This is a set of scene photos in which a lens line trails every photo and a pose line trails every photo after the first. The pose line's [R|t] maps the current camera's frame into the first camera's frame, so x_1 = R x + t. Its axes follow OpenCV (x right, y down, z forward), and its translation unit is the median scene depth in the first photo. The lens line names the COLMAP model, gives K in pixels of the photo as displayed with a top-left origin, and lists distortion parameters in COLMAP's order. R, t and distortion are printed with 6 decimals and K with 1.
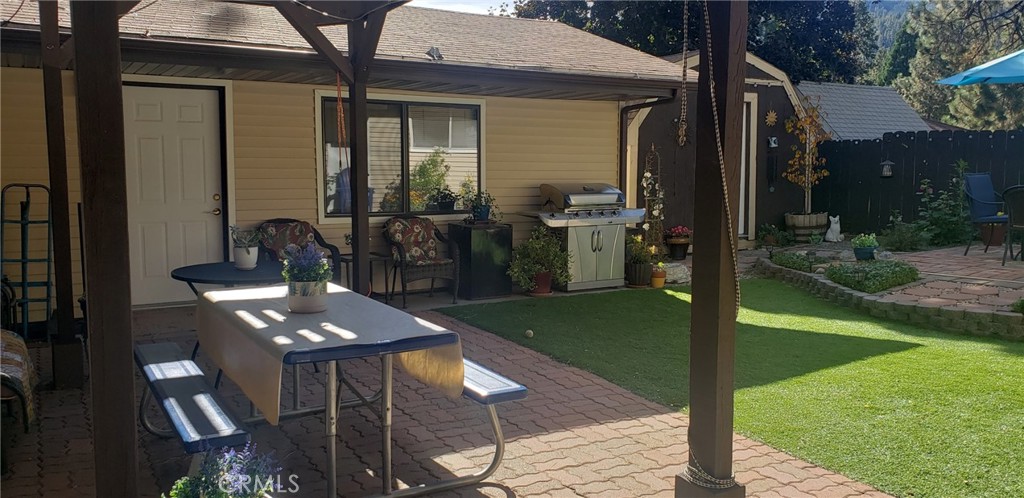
lens RADIAL K [[799.3, 0, 512.0], [0, 799.3, 249.0], [0, 0, 1]] dist [0.003076, 0.003563]
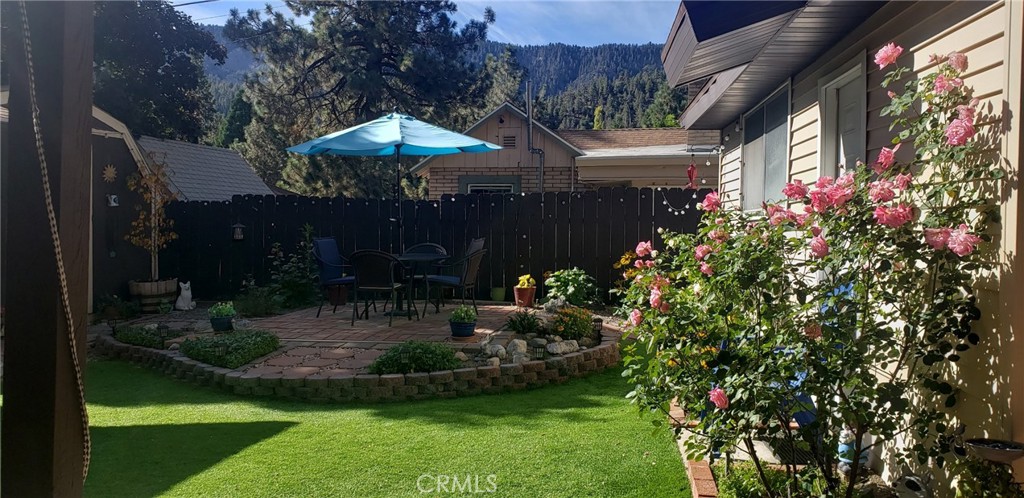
lens RADIAL K [[796.3, 0, 514.2], [0, 796.3, 229.3], [0, 0, 1]] dist [0.083948, -0.179195]
pose [[0.709313, 0.009084, 0.704835, 0.016684], [0.060322, 0.995467, -0.073535, -0.010635], [-0.702308, 0.094676, 0.705550, 0.069055]]
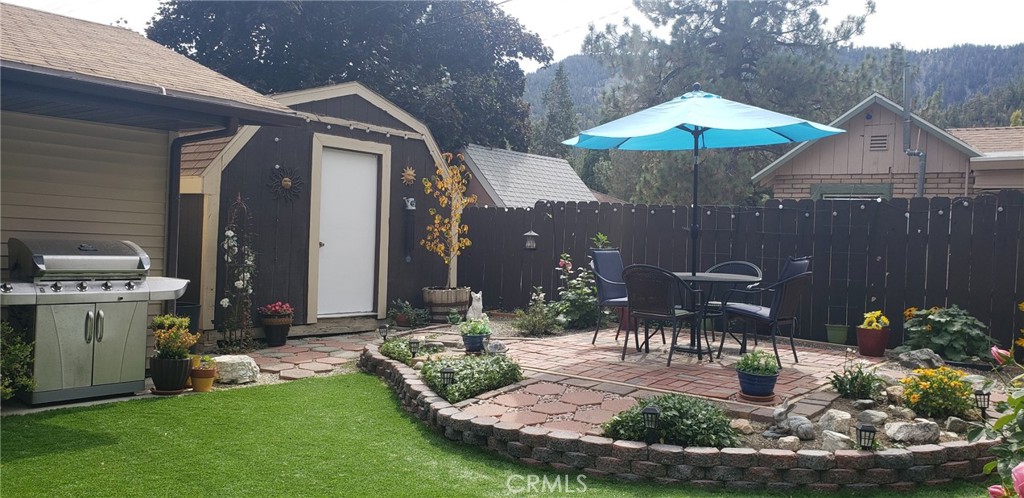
lens RADIAL K [[783.3, 0, 523.9], [0, 783.3, 245.9], [0, 0, 1]] dist [0.163214, -0.359241]
pose [[0.942865, 0.040210, 0.330739, 0.167154], [-0.011719, 0.996079, -0.087692, -0.016811], [-0.332968, 0.078805, 0.939639, 0.176662]]
